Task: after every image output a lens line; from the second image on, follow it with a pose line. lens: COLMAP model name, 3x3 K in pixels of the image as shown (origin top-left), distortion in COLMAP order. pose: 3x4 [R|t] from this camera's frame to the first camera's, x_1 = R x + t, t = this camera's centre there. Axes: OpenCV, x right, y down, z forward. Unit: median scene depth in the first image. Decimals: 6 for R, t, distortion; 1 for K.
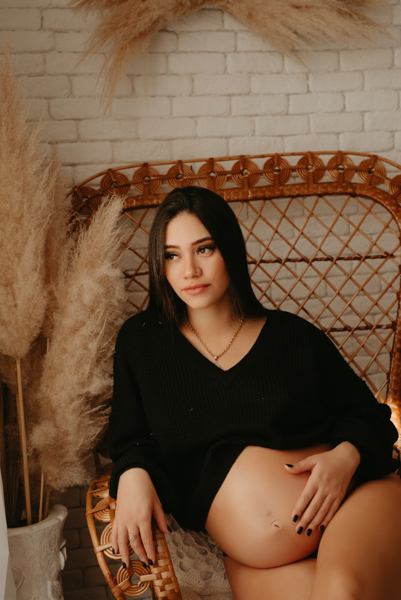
lens RADIAL K [[922.5, 0, 199.5], [0, 922.5, 299.1], [0, 0, 1]] dist [-0.003327, 0.000000]
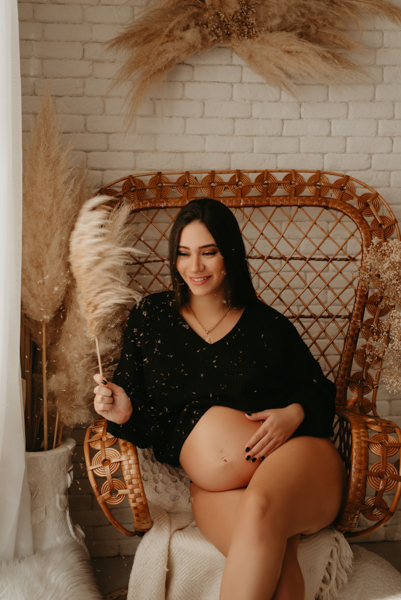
lens RADIAL K [[922.5, 0, 196.0], [0, 922.5, 299.8], [0, 0, 1]] dist [-0.003327, 0.000000]
pose [[0.995236, 0.064744, -0.072888, 0.093789], [-0.062306, 0.997435, 0.035241, -0.023905], [0.074983, -0.030531, 0.996717, -0.240268]]
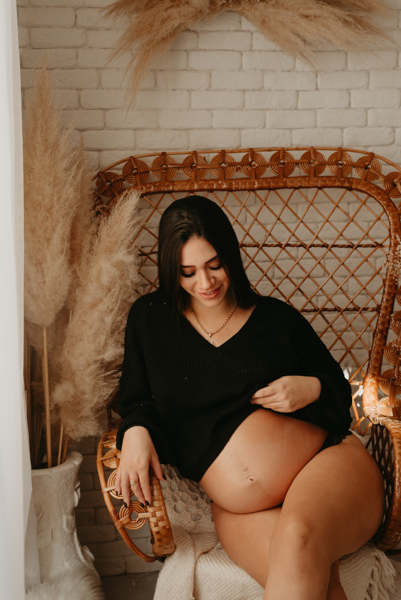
lens RADIAL K [[985.9, 0, 198.6], [0, 985.9, 301.8], [0, 0, 1]] dist [-0.001241, 0.000000]
pose [[0.998266, 0.045081, -0.037843, 0.037365], [-0.042520, 0.996916, 0.065958, -0.049130], [0.040700, -0.064234, 0.997105, -0.200779]]
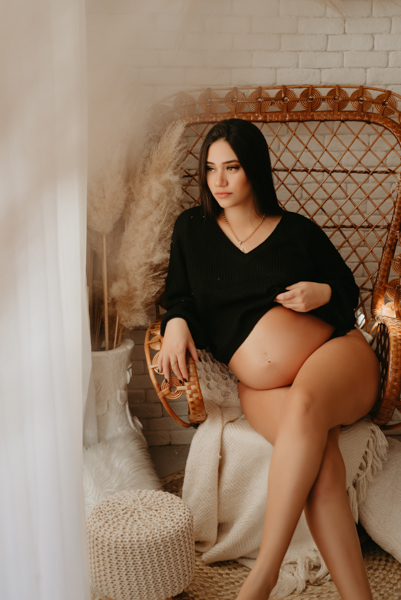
lens RADIAL K [[922.5, 0, 195.2], [0, 922.5, 303.4], [0, 0, 1]] dist [-0.003327, 0.000000]
pose [[0.992359, 0.076223, -0.097021, 0.072987], [-0.060822, 0.986380, 0.152825, -0.046914], [0.107348, -0.145756, 0.983479, -0.329543]]
